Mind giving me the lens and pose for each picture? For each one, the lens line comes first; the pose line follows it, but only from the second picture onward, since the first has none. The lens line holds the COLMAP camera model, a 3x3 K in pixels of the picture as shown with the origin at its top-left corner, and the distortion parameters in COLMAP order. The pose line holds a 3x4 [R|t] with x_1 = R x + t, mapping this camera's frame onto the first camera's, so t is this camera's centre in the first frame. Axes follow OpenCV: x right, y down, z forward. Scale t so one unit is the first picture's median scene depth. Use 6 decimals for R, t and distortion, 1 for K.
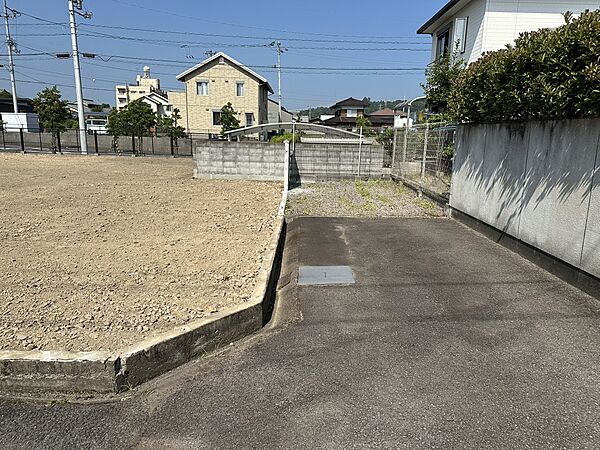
lens RADIAL K [[417.6, 0, 303.3], [0, 417.6, 222.3], [0, 0, 1]] dist [0.082313, -0.100320]
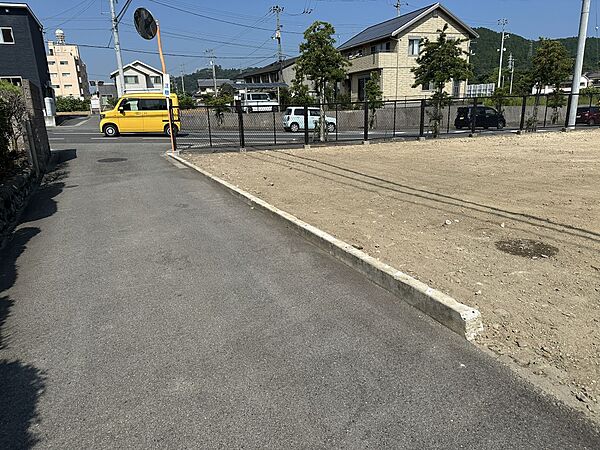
lens RADIAL K [[417.6, 0, 303.3], [0, 417.6, 222.3], [0, 0, 1]] dist [0.082313, -0.100320]
pose [[0.937157, -0.146179, 0.316810, -2.578340], [0.124697, 0.988358, 0.087171, -0.232537], [-0.325864, -0.042187, 0.944475, 0.836309]]
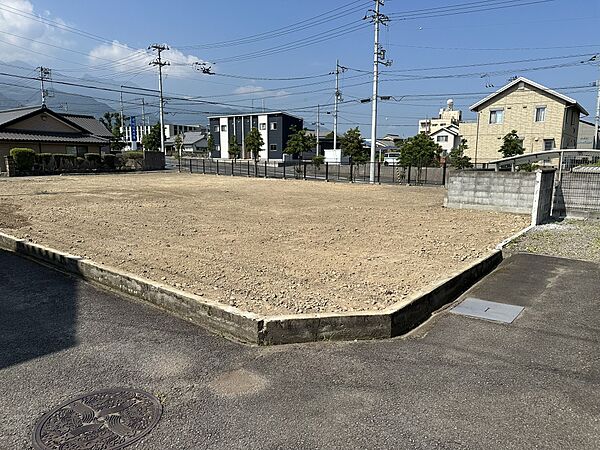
lens RADIAL K [[417.6, 0, 303.3], [0, 417.6, 222.3], [0, 0, 1]] dist [0.082313, -0.100320]
pose [[0.782012, 0.077667, -0.618405, 0.111224], [-0.119965, 0.992409, -0.027065, 0.001647], [0.611609, 0.095352, 0.785393, -0.015416]]
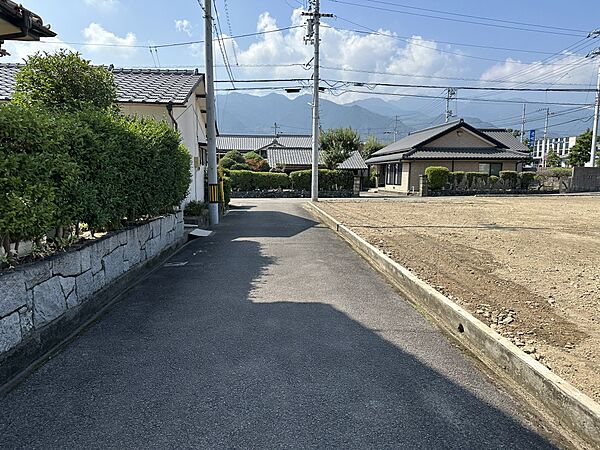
lens RADIAL K [[414.7, 0, 274.9], [0, 414.7, 226.1], [0, 0, 1]] dist [0.061794, -0.098954]
pose [[0.000265, 0.098872, -0.995100, -0.396318], [-0.205497, 0.973868, 0.096708, -0.017410], [0.978658, 0.204465, 0.020576, 0.031046]]
